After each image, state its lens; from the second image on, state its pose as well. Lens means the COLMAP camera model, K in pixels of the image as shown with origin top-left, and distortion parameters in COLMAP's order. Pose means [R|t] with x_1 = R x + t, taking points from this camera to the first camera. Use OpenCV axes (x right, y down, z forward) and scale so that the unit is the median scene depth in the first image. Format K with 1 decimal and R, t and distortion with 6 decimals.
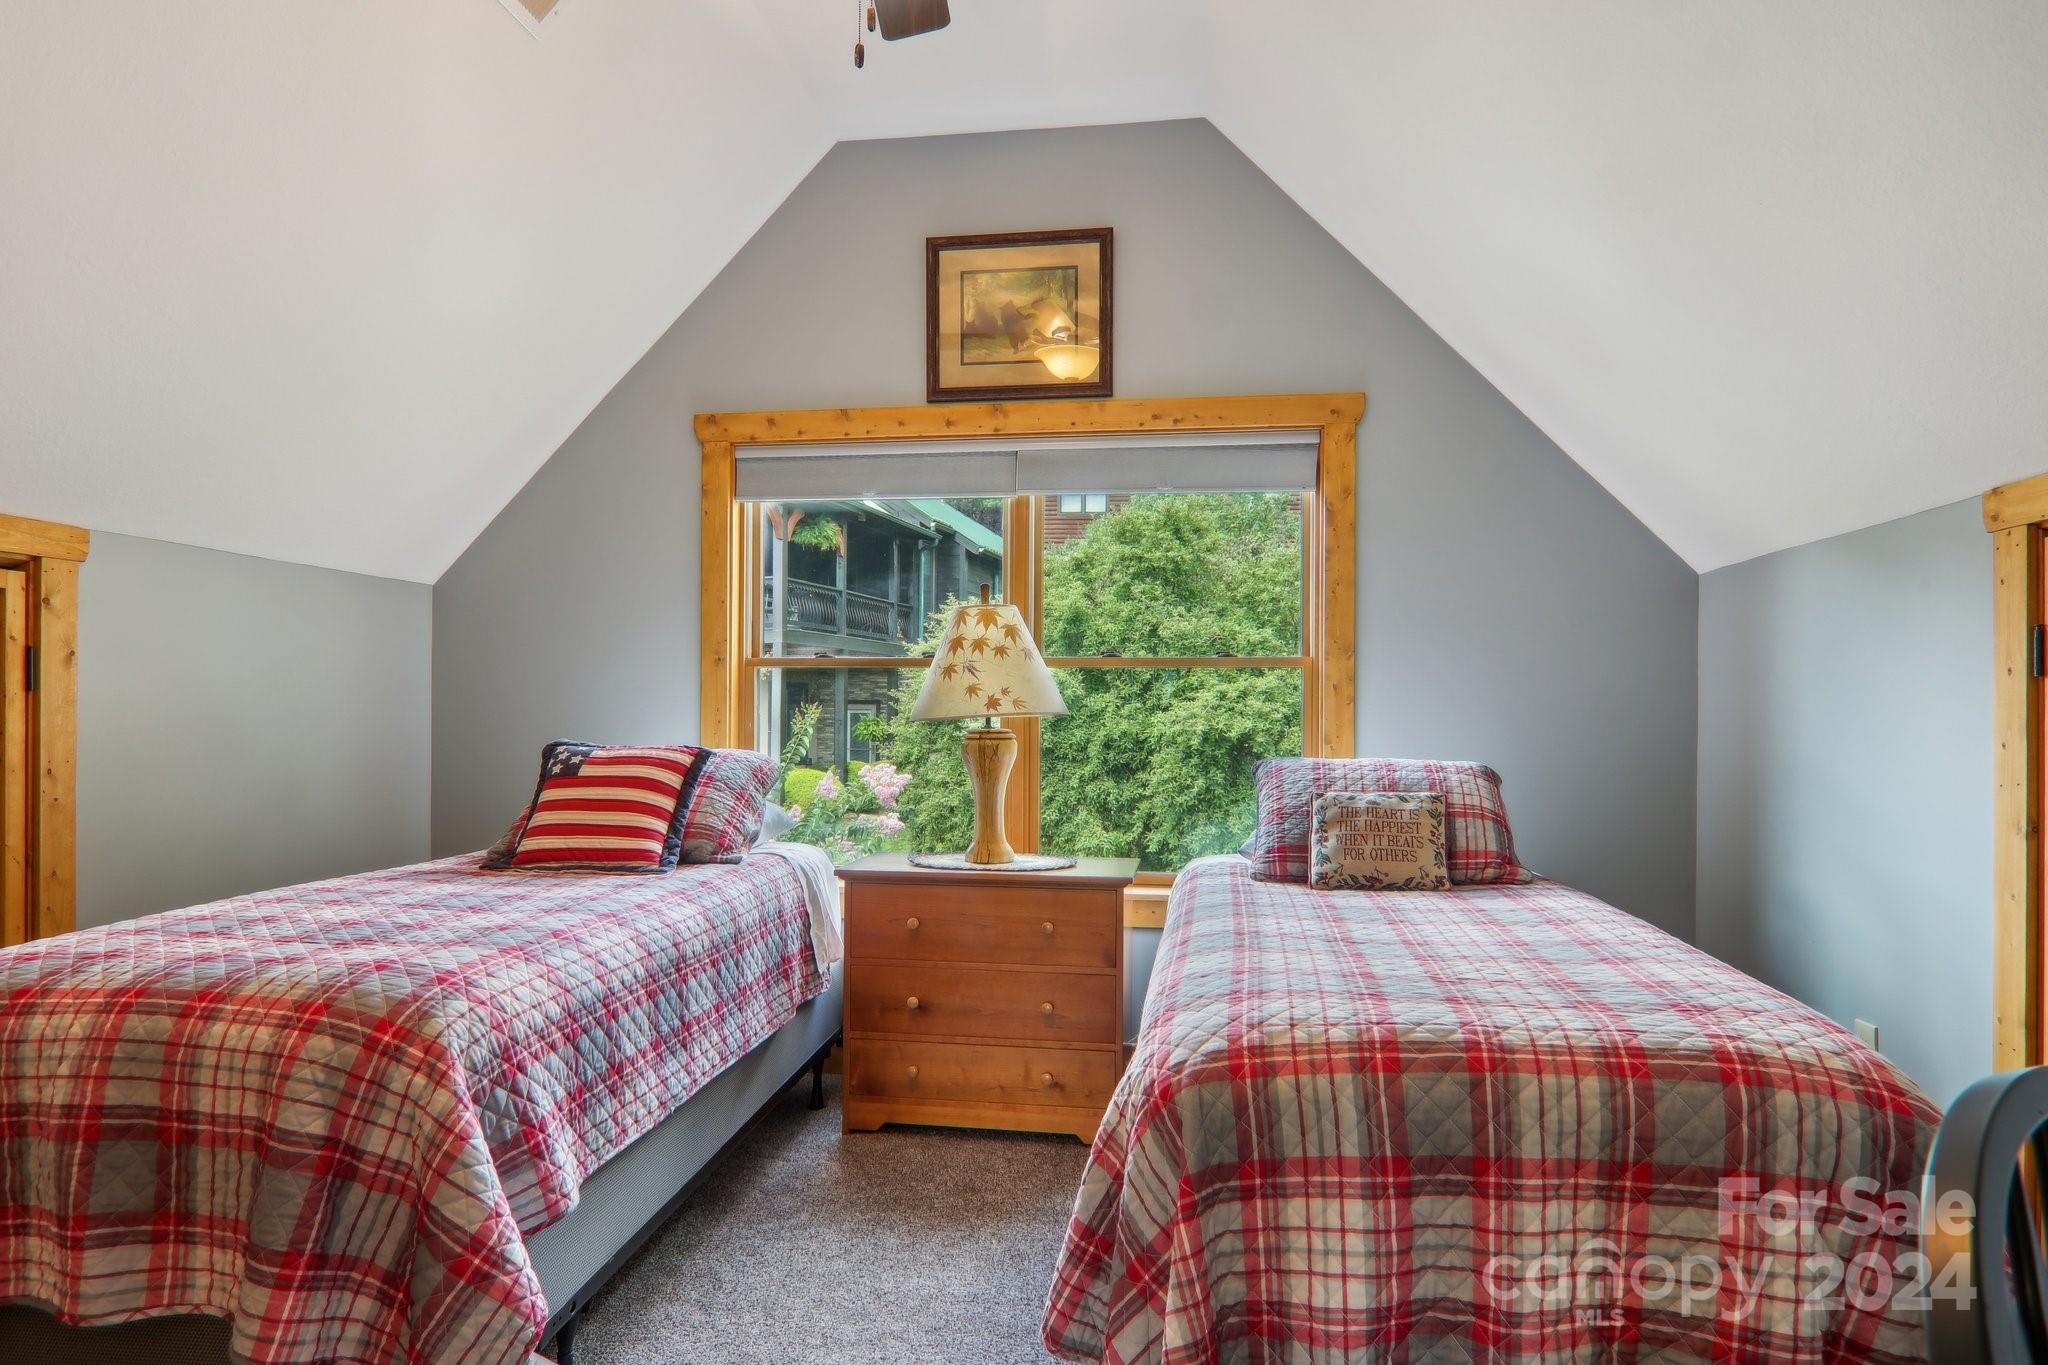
lens RADIAL K [[1161.8, 0, 1035.6], [0, 1161.8, 700.0], [0, 0, 1]] dist [0.000354, -0.003872]
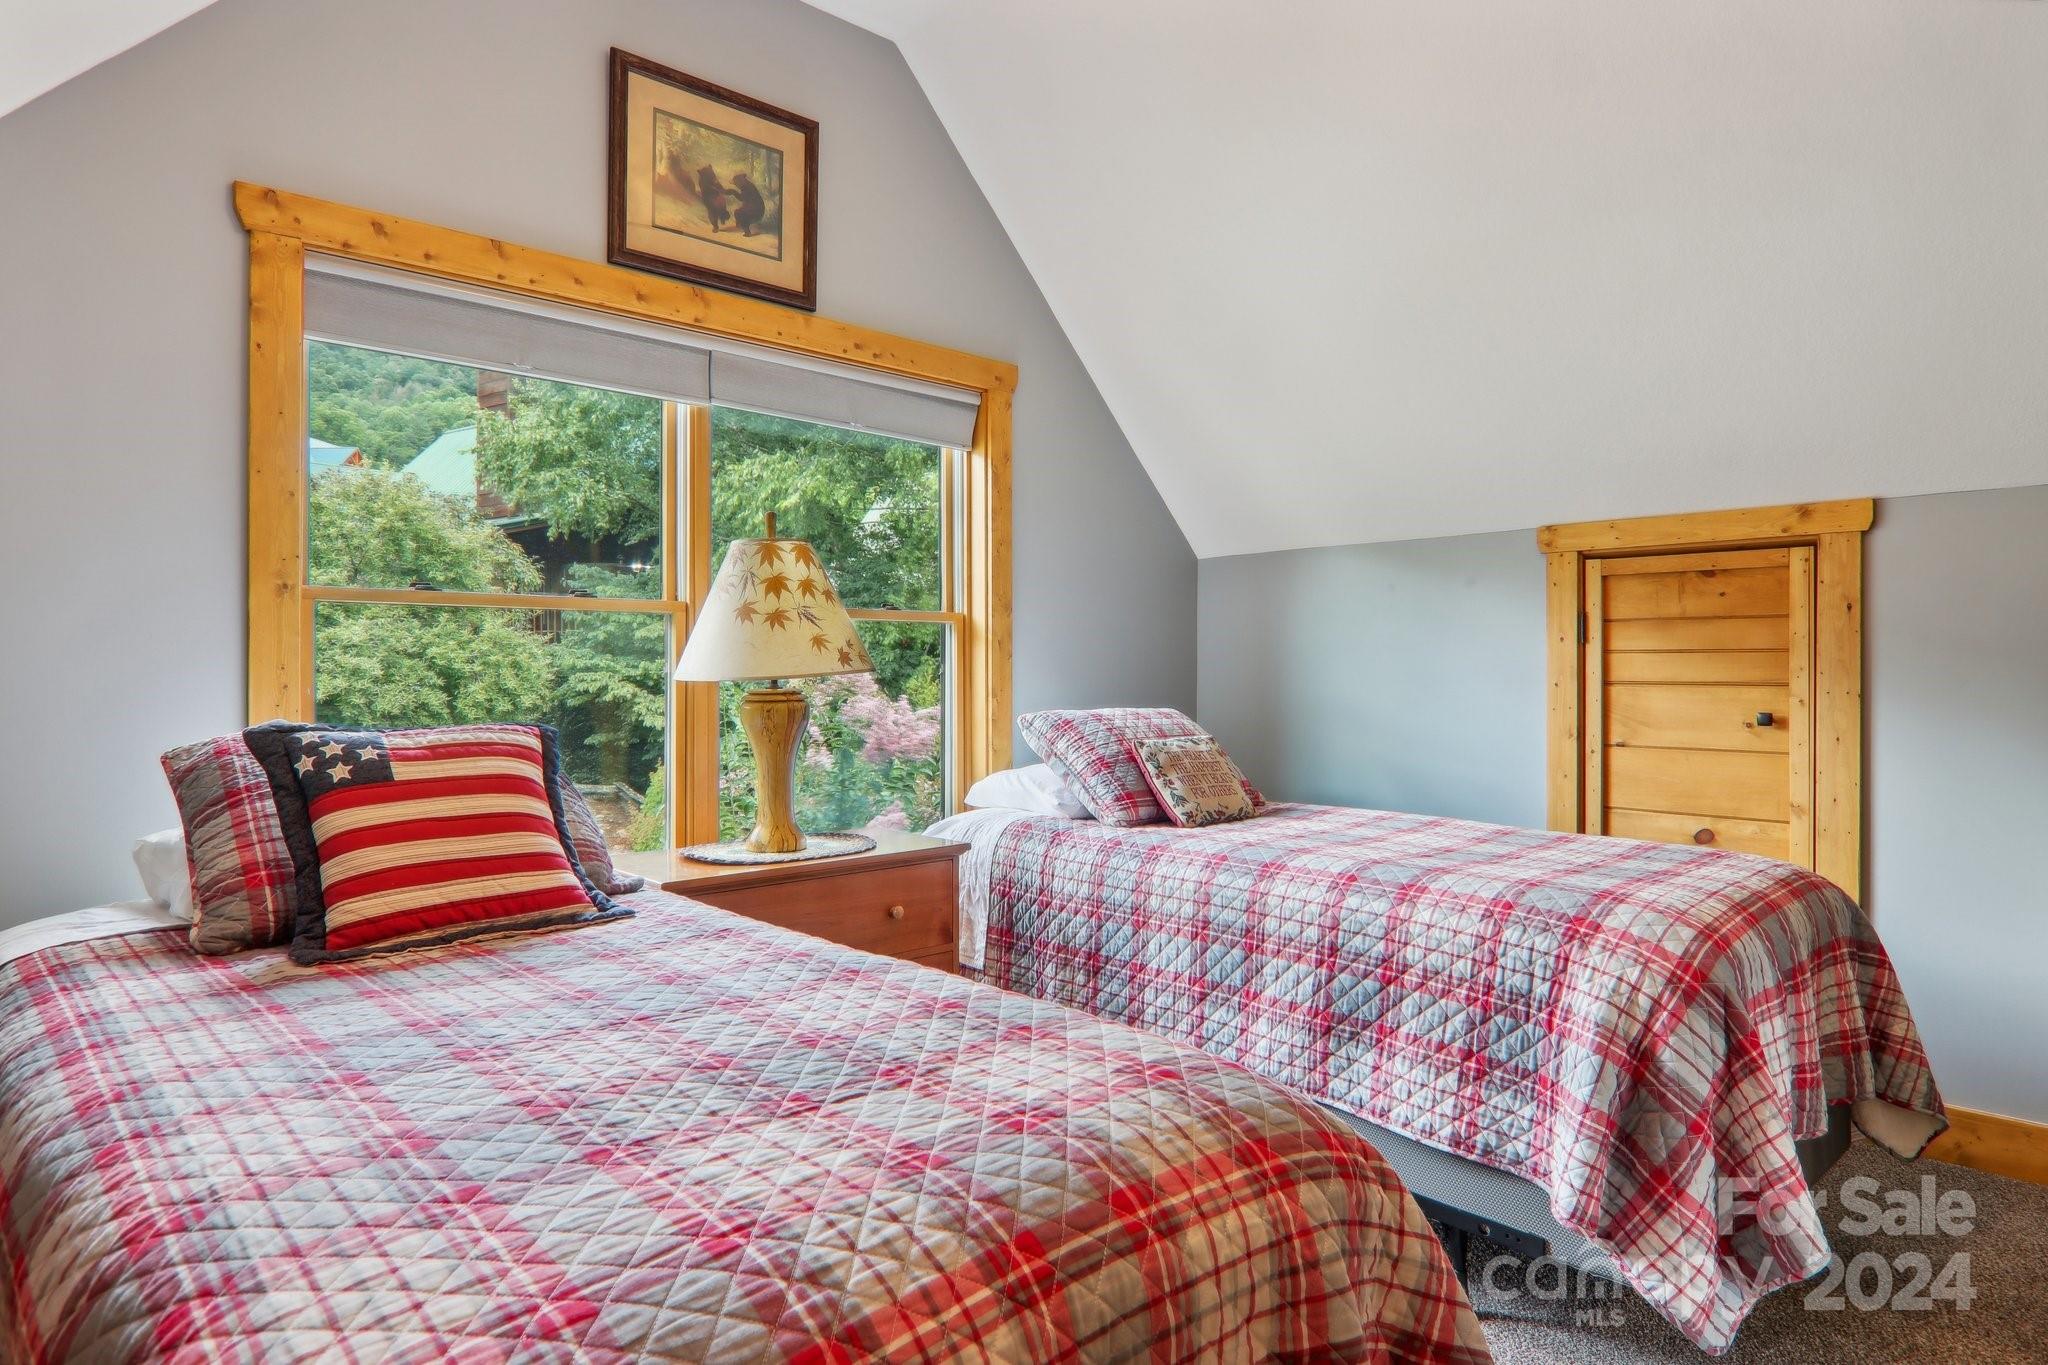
lens RADIAL K [[1161.8, 0, 1027.6], [0, 1161.8, 662.8], [0, 0, 1]] dist [0.000354, -0.003872]
pose [[0.640162, -0.000799, 0.768239, -0.513796], [-0.003937, 0.999983, 0.004320, 0.001862], [-0.768229, -0.005790, 0.640148, 0.306523]]
